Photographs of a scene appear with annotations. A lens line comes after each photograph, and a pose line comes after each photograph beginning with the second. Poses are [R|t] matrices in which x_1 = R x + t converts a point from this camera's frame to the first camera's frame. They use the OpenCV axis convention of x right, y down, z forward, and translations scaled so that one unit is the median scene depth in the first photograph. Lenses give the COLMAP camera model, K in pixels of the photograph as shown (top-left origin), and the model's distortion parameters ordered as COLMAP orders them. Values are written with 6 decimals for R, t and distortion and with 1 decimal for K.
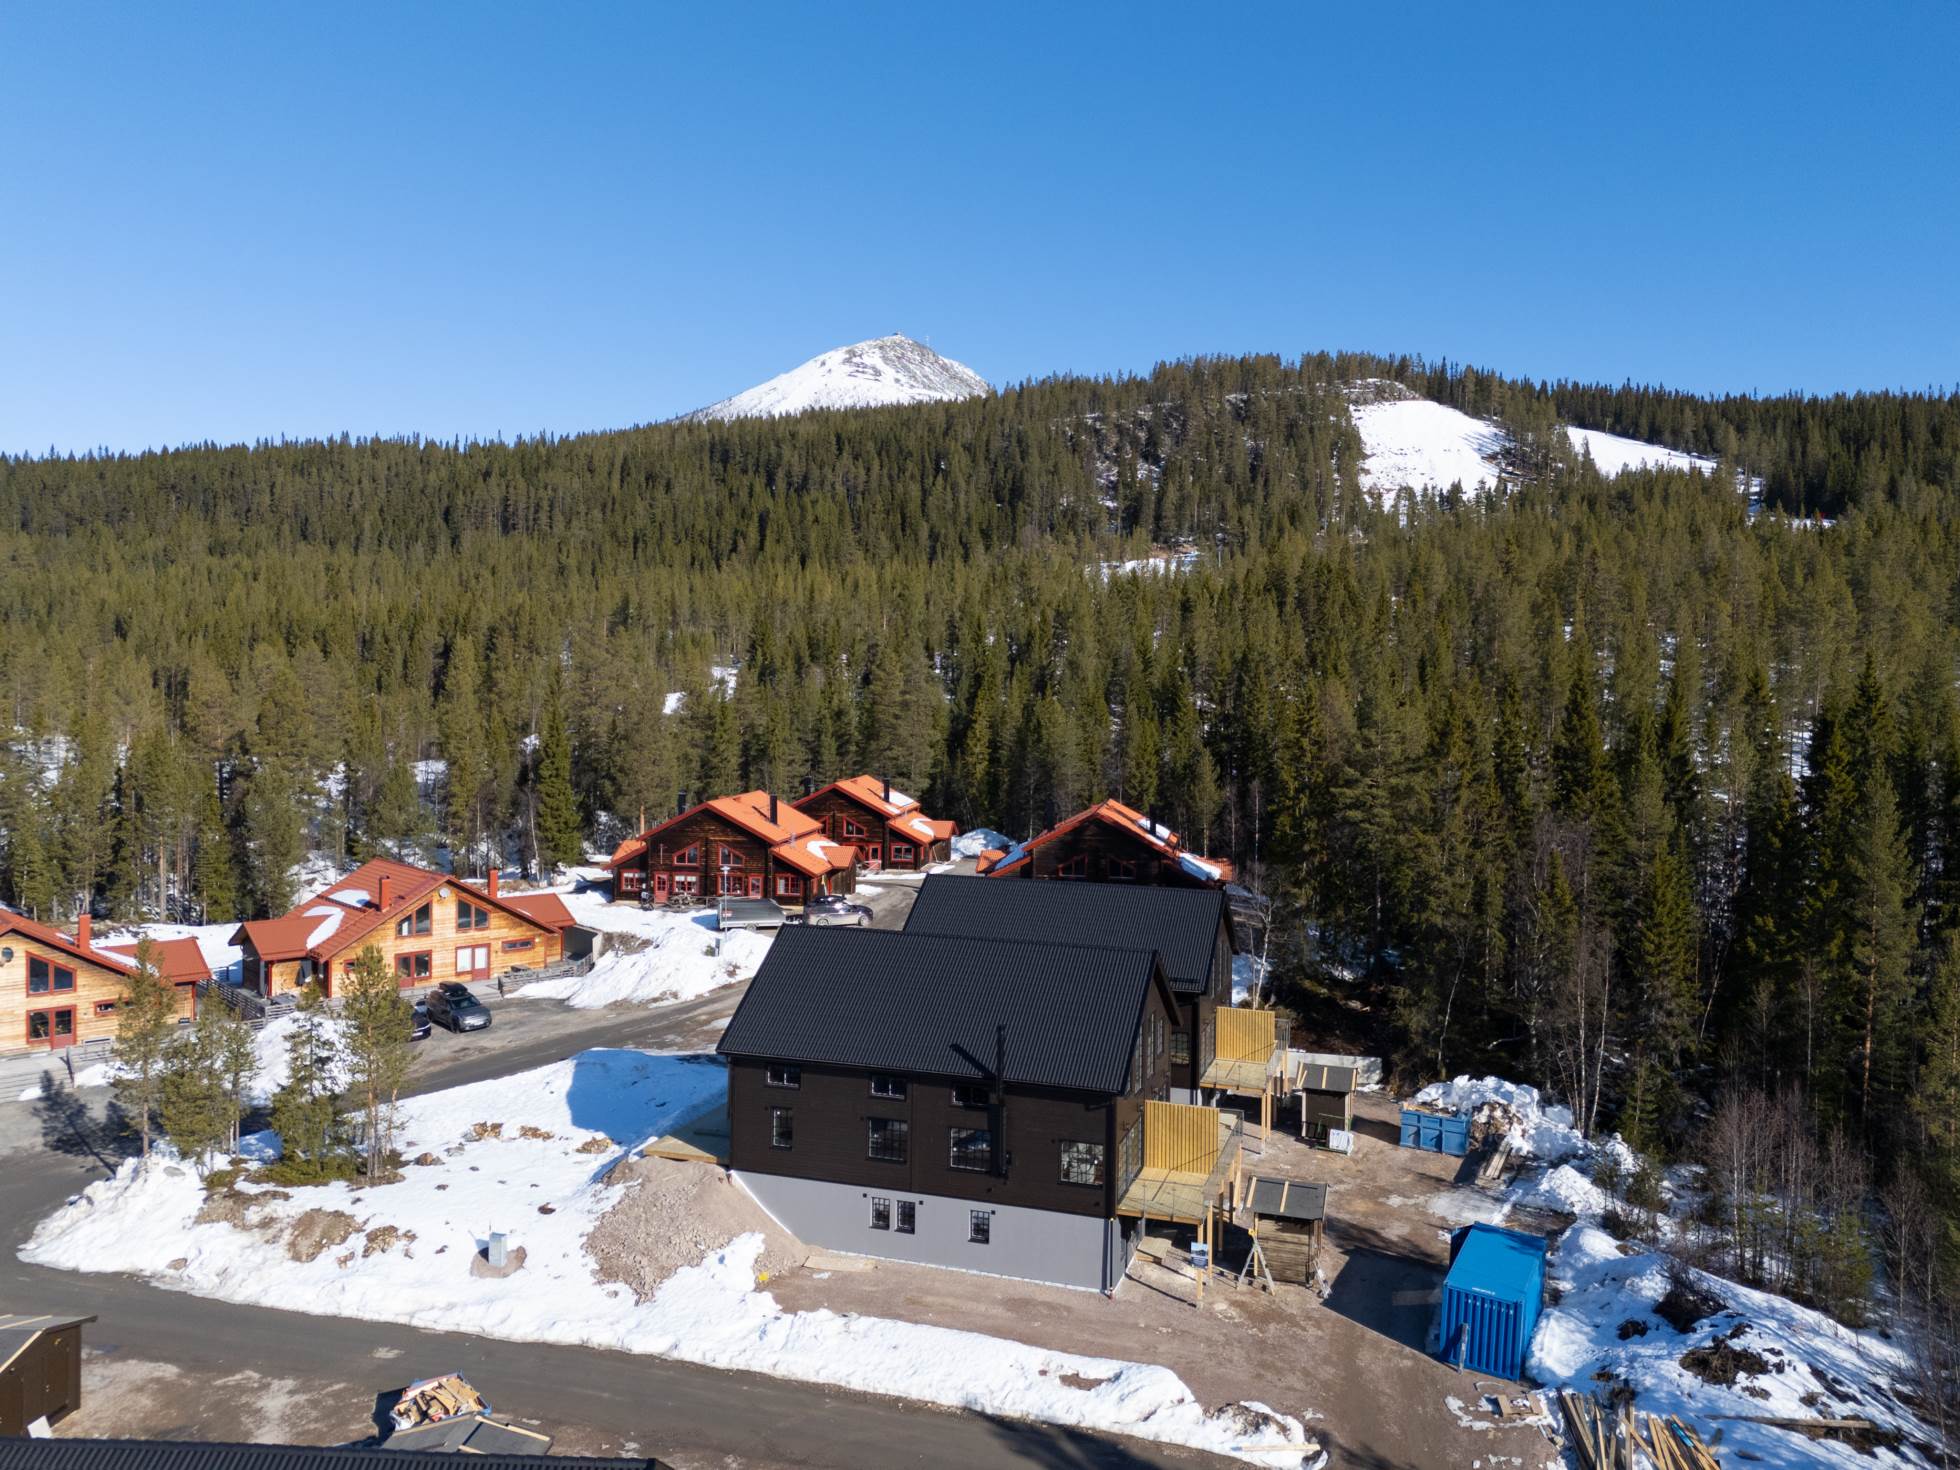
lens RADIAL K [[1452.1, 0, 981.2], [0, 1452.1, 736.6], [0, 0, 1]] dist [0.055193, -0.032970]
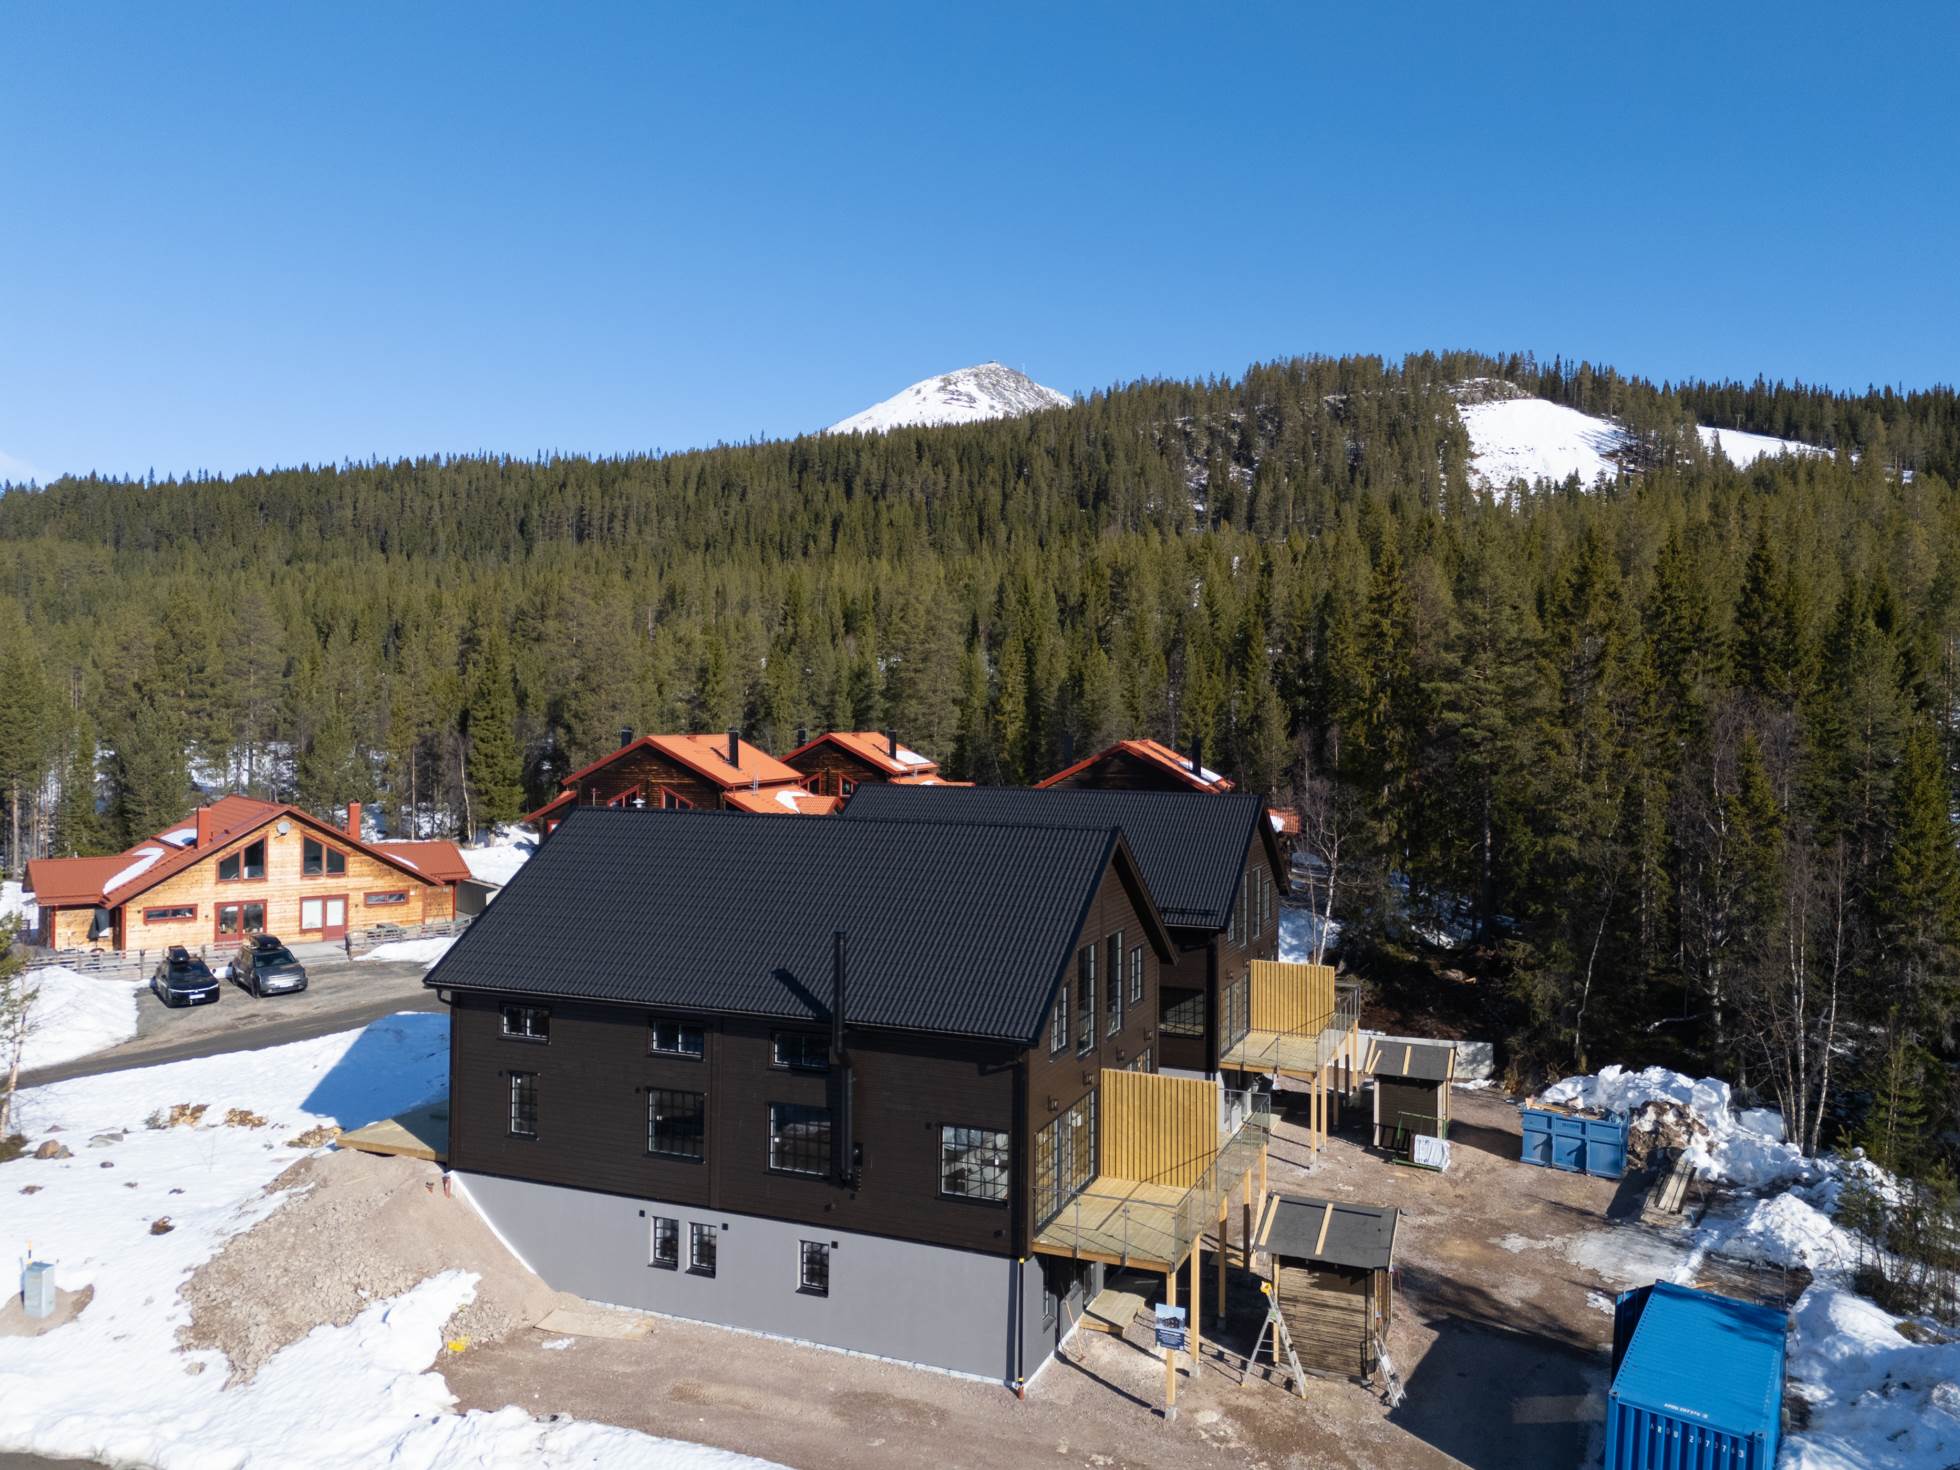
lens RADIAL K [[1452.1, 0, 979.3], [0, 1452.1, 736.5], [0, 0, 1]] dist [0.055193, -0.032970]
pose [[0.997509, -0.001880, -0.070520, 0.069393], [0.000220, 0.999723, -0.023542, 0.081139], [0.070545, 0.023468, 0.997233, 0.247574]]
